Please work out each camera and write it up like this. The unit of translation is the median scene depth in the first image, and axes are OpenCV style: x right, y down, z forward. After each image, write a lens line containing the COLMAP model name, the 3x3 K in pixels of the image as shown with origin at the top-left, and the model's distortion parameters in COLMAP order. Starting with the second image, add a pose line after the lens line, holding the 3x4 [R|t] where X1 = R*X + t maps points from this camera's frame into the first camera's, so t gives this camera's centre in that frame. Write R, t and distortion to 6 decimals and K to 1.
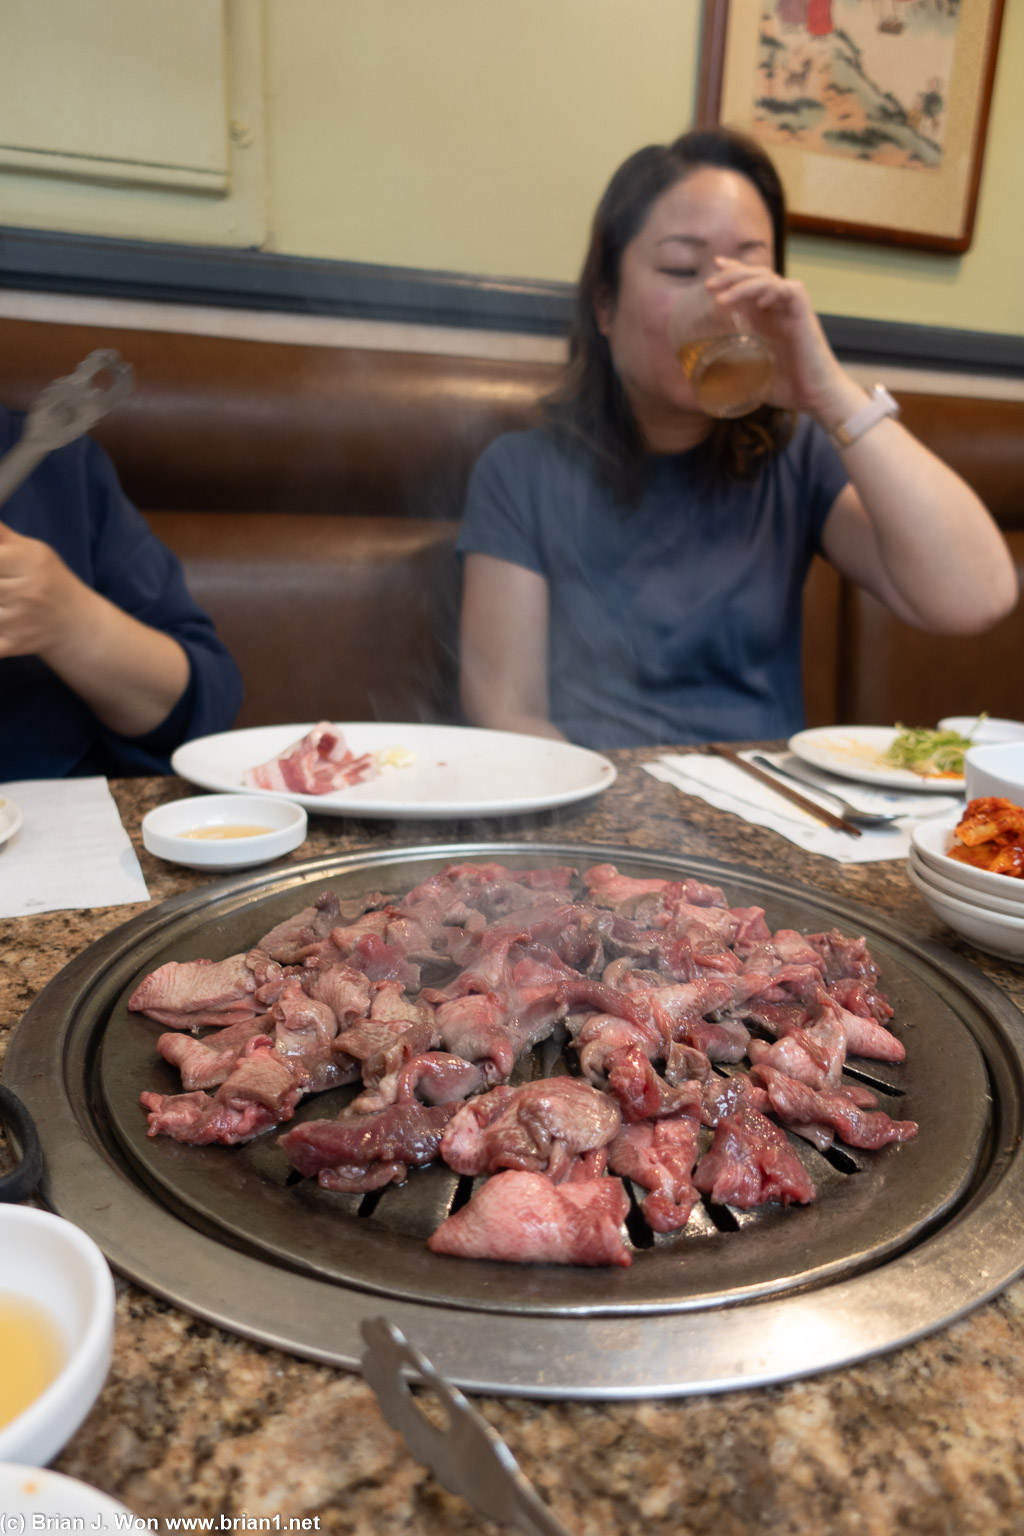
lens RADIAL K [[1045.9, 0, 513.9], [0, 1045.9, 817.7], [0, 0, 1]] dist [0.003549, 0.000877]
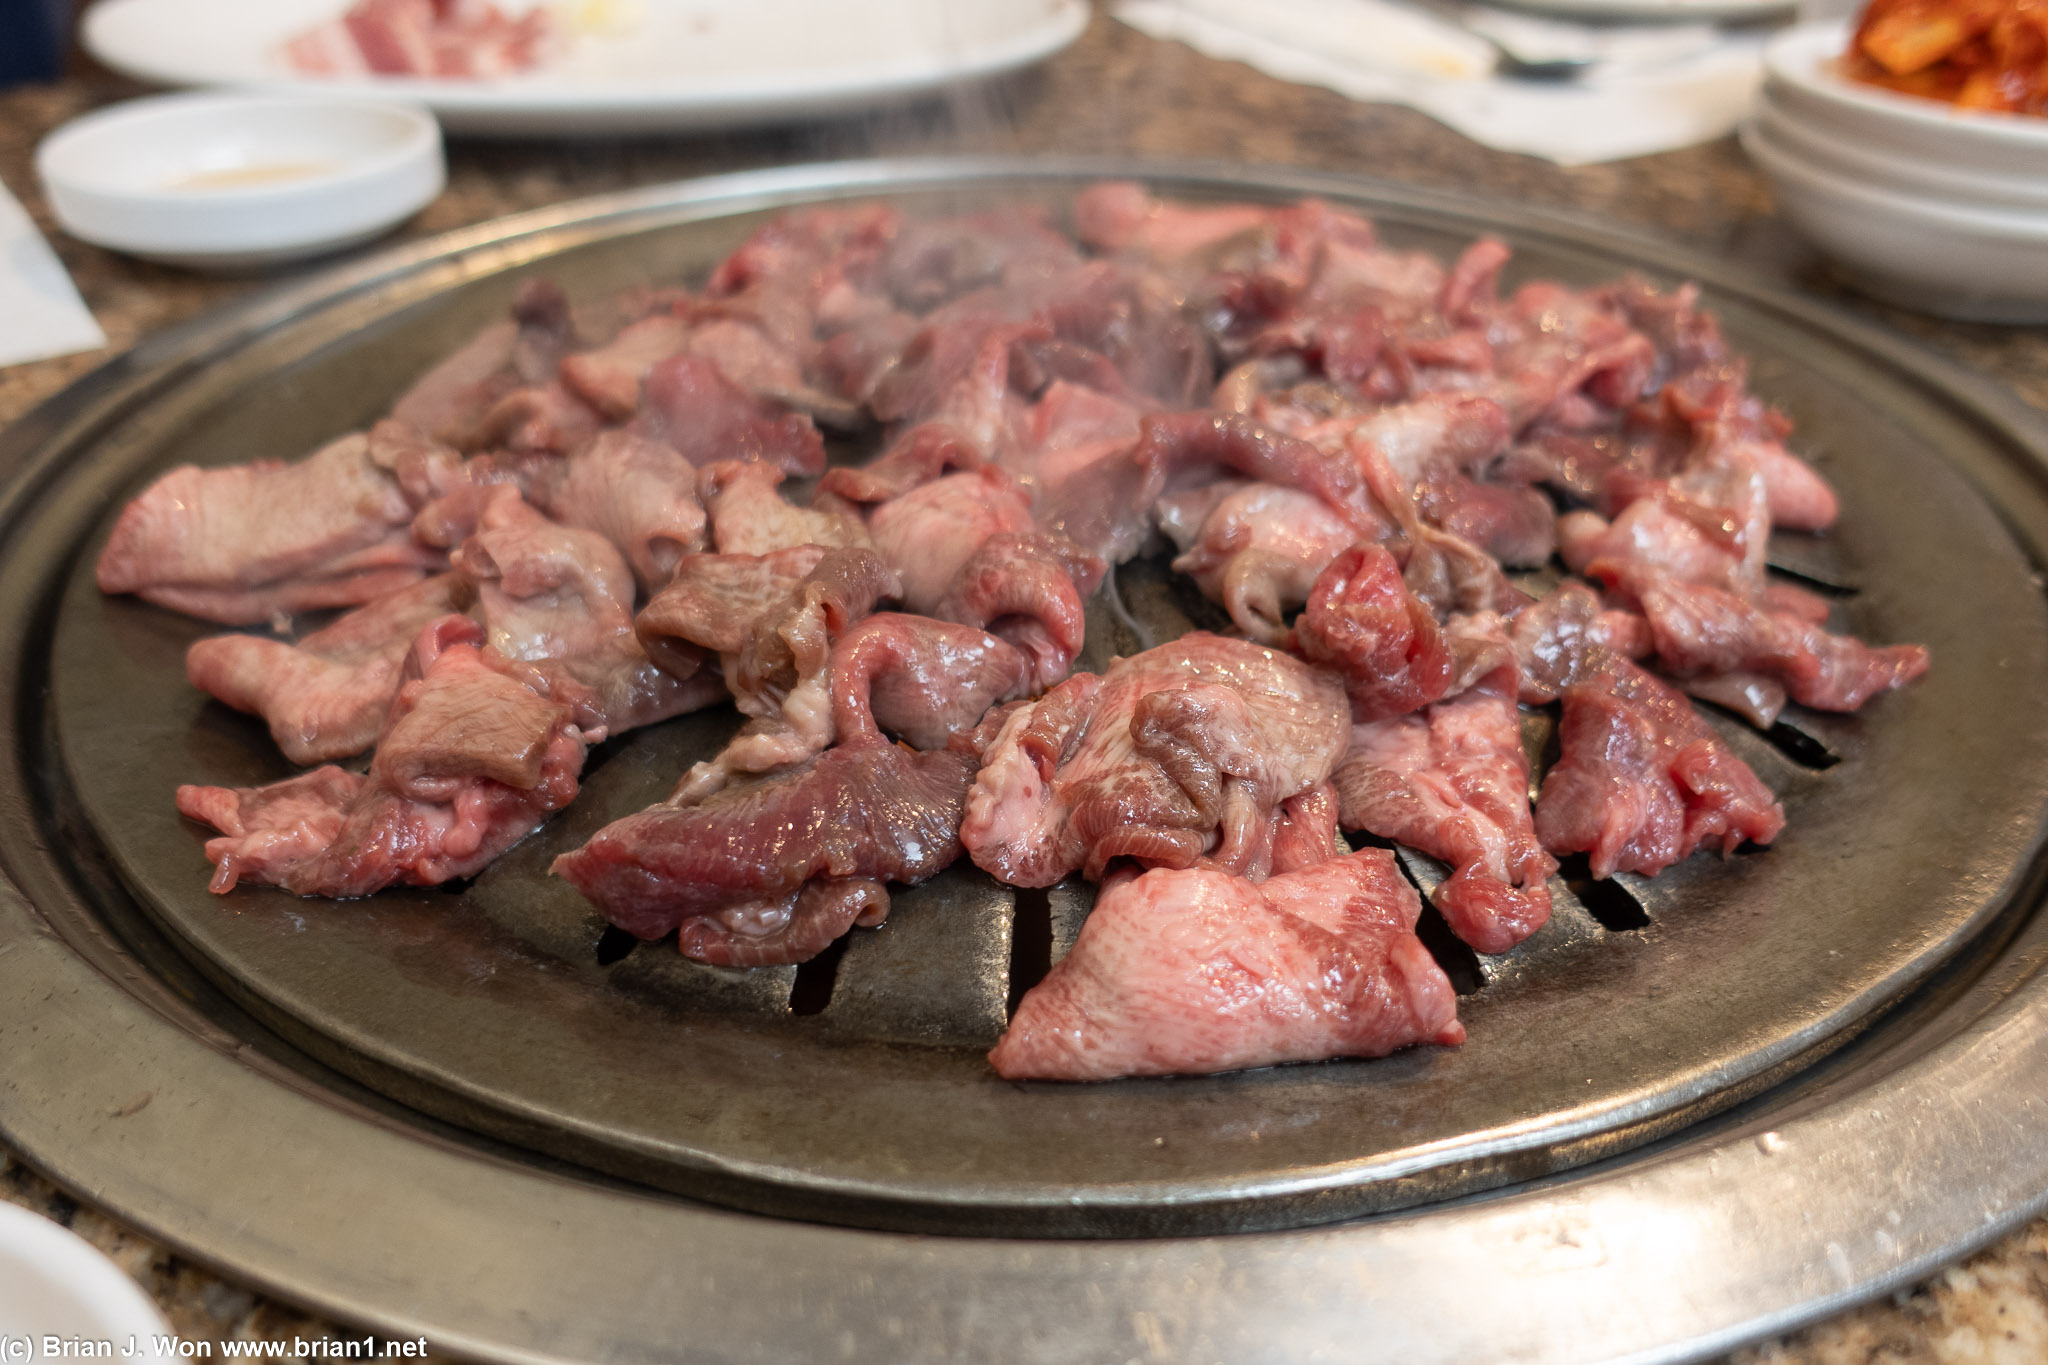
lens RADIAL K [[1454.3, 0, 1021.3], [0, 1454.3, 783.0], [0, 0, 1]] dist [-0.003052, -0.000480]
pose [[0.980168, -0.127360, 0.151821, -0.128884], [0.067070, 0.934117, 0.350609, 0.090768], [-0.186472, -0.333473, 0.924134, 0.449424]]
